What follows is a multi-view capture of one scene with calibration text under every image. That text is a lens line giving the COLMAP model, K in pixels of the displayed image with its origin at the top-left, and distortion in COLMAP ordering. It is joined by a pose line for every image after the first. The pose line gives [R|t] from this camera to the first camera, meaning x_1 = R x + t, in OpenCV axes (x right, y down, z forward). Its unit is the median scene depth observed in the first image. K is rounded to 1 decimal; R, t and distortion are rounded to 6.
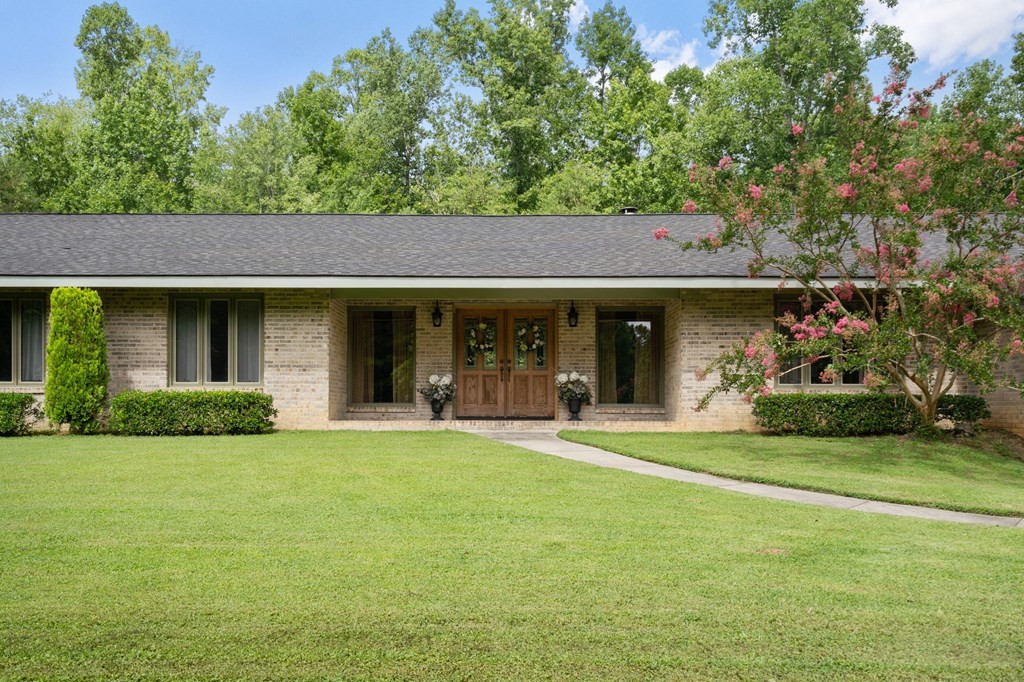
lens RADIAL K [[1034.0, 0, 509.4], [0, 1034.0, 407.4], [0, 0, 1]] dist [0.011926, 0.011707]
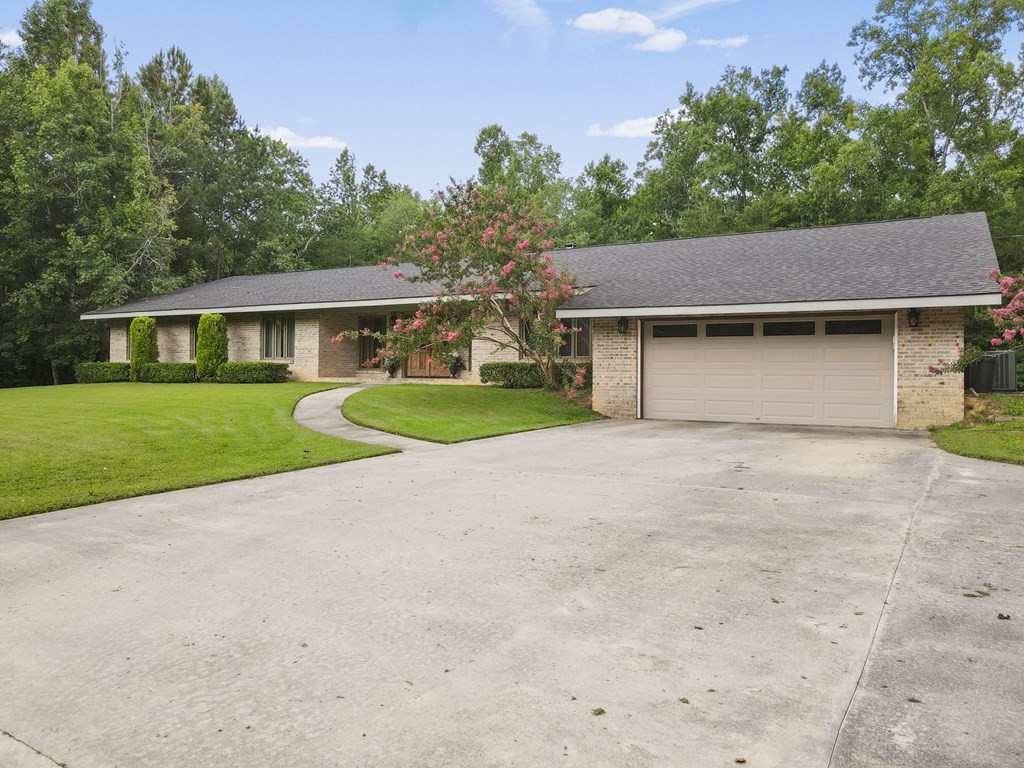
lens RADIAL K [[748.1, 0, 513.4], [0, 748.1, 379.1], [0, 0, 1]] dist [0.012368, 0.013051]
pose [[0.873111, 0.008822, -0.487442, 0.749883], [-0.006139, 0.999956, 0.007103, 0.003980], [0.487483, -0.003209, 0.873127, -0.038838]]
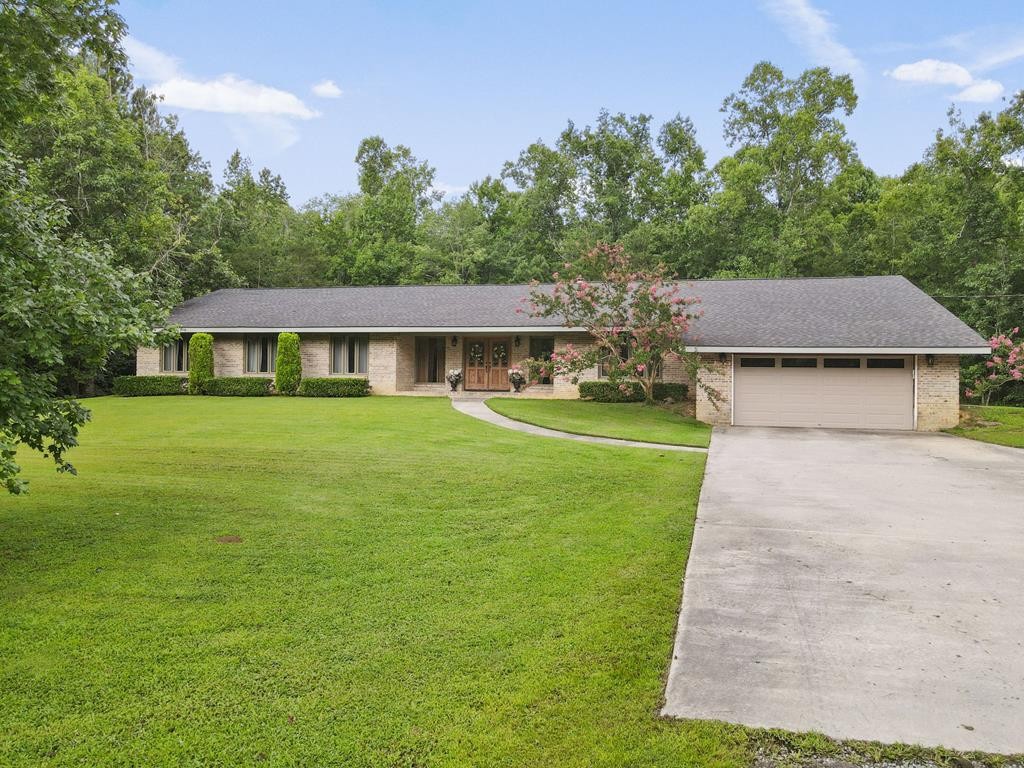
lens RADIAL K [[748.1, 0, 513.4], [0, 748.1, 379.1], [0, 0, 1]] dist [0.012368, 0.013051]
pose [[0.973659, 0.010135, -0.227784, 0.391102], [-0.008661, 0.999935, 0.007469, -0.024519], [0.227845, -0.005299, 0.973683, -0.446314]]
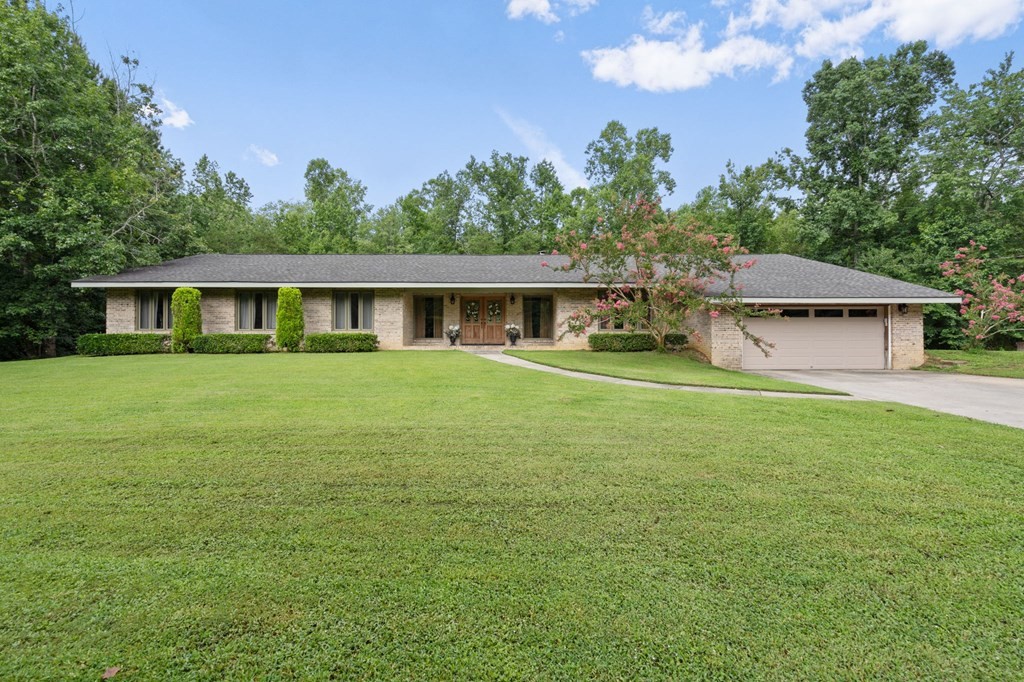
lens RADIAL K [[467.2, 0, 517.9], [0, 467.2, 339.0], [0, 0, 1]] dist [0.001432, -0.000255]
pose [[0.999734, -0.003118, 0.022845, 0.049443], [0.003153, 0.999994, -0.001511, 0.000244], [-0.022840, 0.001582, 0.999738, -0.028443]]
